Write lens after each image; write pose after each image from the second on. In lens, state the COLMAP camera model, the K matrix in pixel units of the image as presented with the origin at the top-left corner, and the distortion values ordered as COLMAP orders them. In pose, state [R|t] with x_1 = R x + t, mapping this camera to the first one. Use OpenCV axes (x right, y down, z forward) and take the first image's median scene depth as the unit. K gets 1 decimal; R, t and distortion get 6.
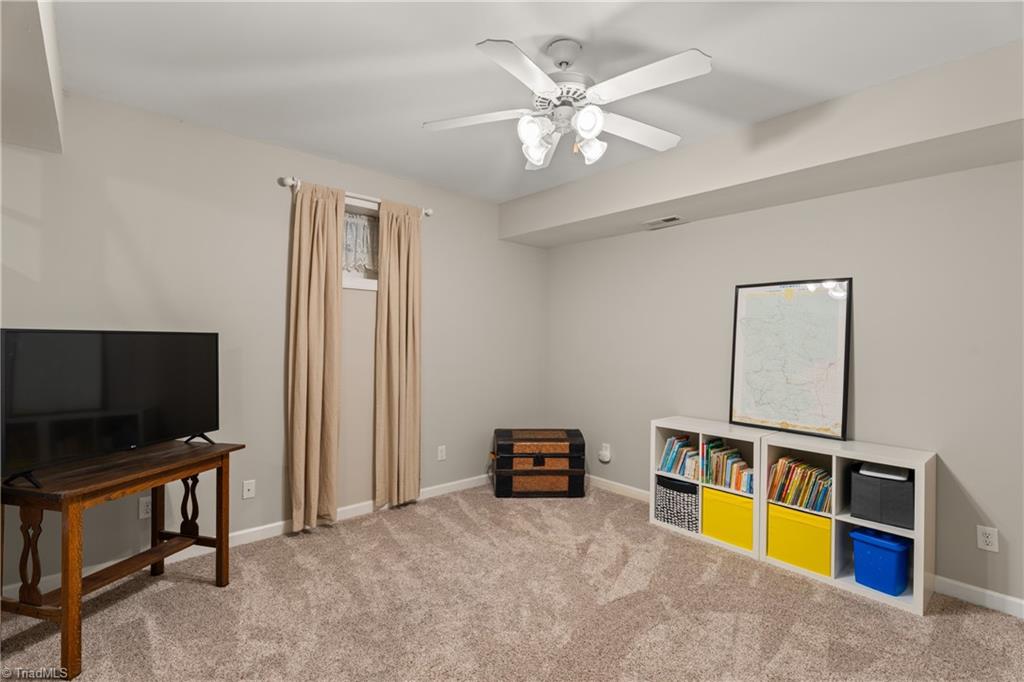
lens RADIAL K [[456.3, 0, 510.3], [0, 456.3, 344.6], [0, 0, 1]] dist [0.001840, -0.000564]
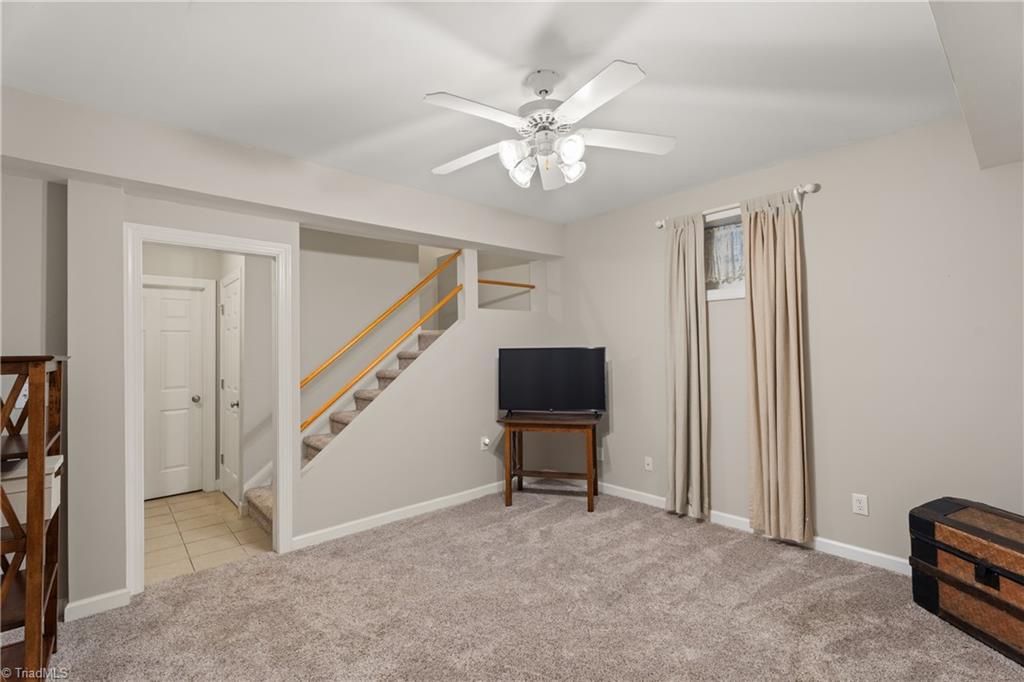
lens RADIAL K [[456.3, 0, 510.3], [0, 456.3, 344.6], [0, 0, 1]] dist [0.001840, -0.000564]
pose [[0.010472, -0.027156, -0.999576, 0.702844], [0.003714, 0.999625, -0.027118, 0.004498], [0.999938, -0.003428, 0.010569, 0.544249]]
